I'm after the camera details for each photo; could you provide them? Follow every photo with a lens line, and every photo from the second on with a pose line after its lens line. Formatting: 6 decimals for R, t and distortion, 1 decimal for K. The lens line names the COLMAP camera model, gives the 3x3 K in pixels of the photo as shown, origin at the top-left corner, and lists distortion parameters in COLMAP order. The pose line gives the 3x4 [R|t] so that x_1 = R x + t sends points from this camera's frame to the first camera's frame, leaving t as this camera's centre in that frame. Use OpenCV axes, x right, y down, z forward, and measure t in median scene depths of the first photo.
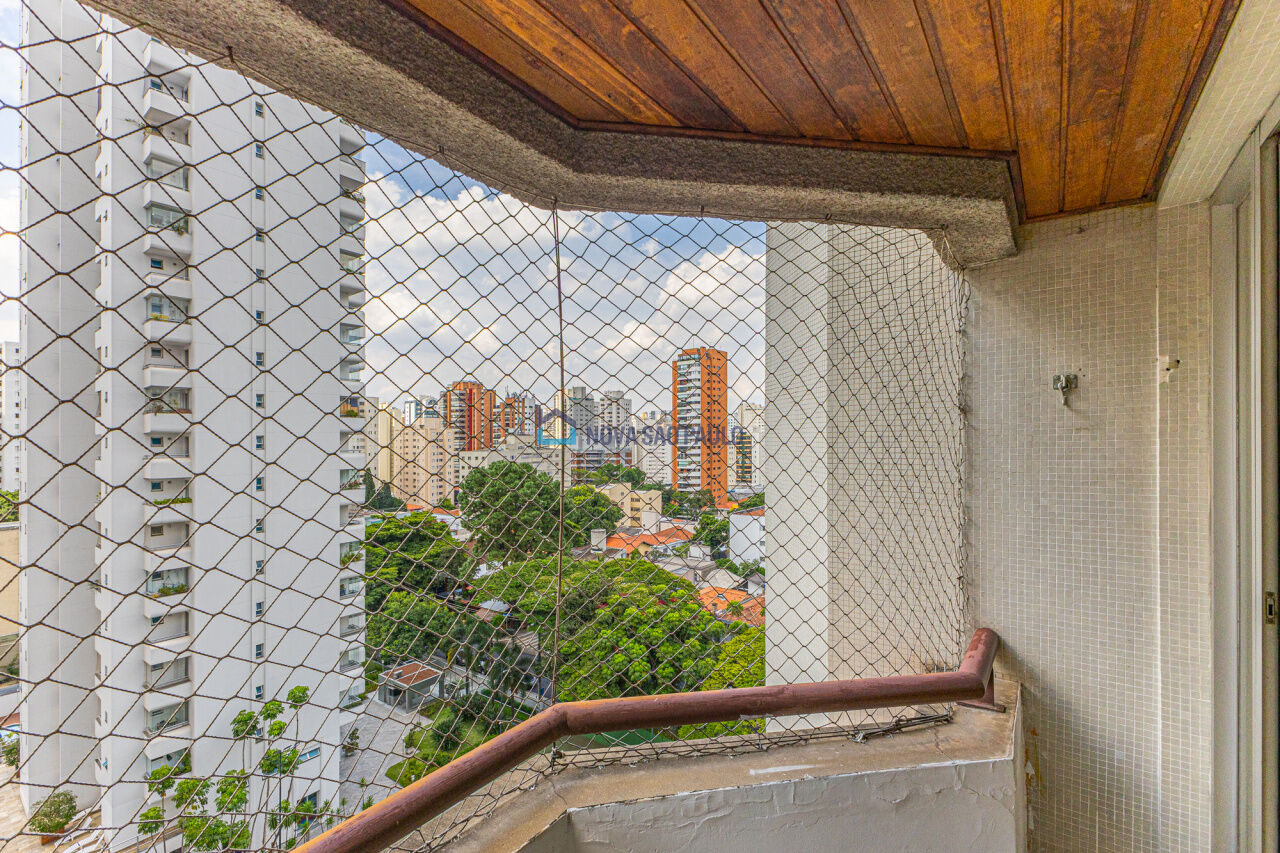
lens RADIAL K [[551.8, 0, 640.9], [0, 551.8, 436.8], [0, 0, 1]] dist [-0.000345, -0.000468]
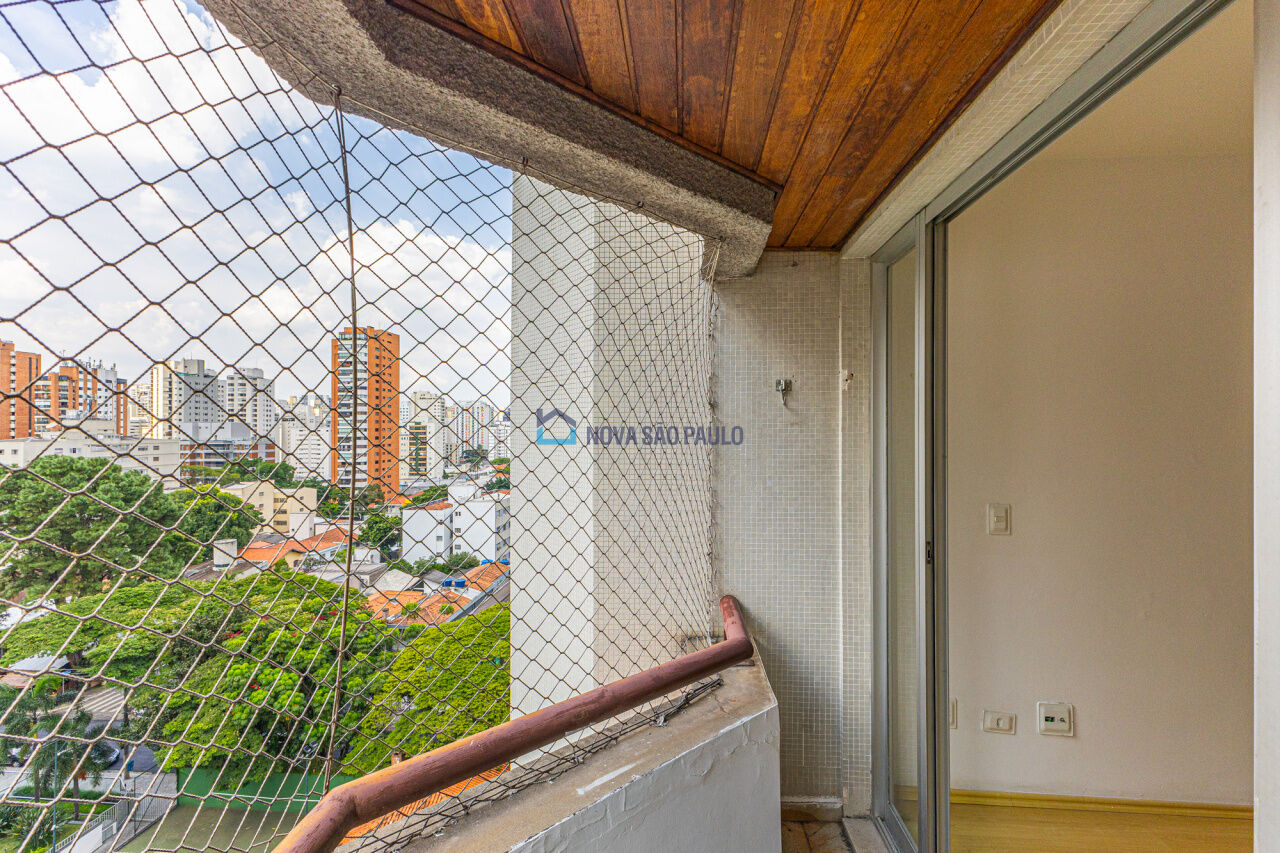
lens RADIAL K [[551.9, 0, 643.3], [0, 551.9, 430.2], [0, 0, 1]] dist [0.001652, -0.000310]
pose [[0.840991, 0.014102, 0.540865, -0.159417], [-0.016208, 0.999868, -0.000868, 0.006659], [-0.540806, -0.008036, 0.841109, 0.134477]]
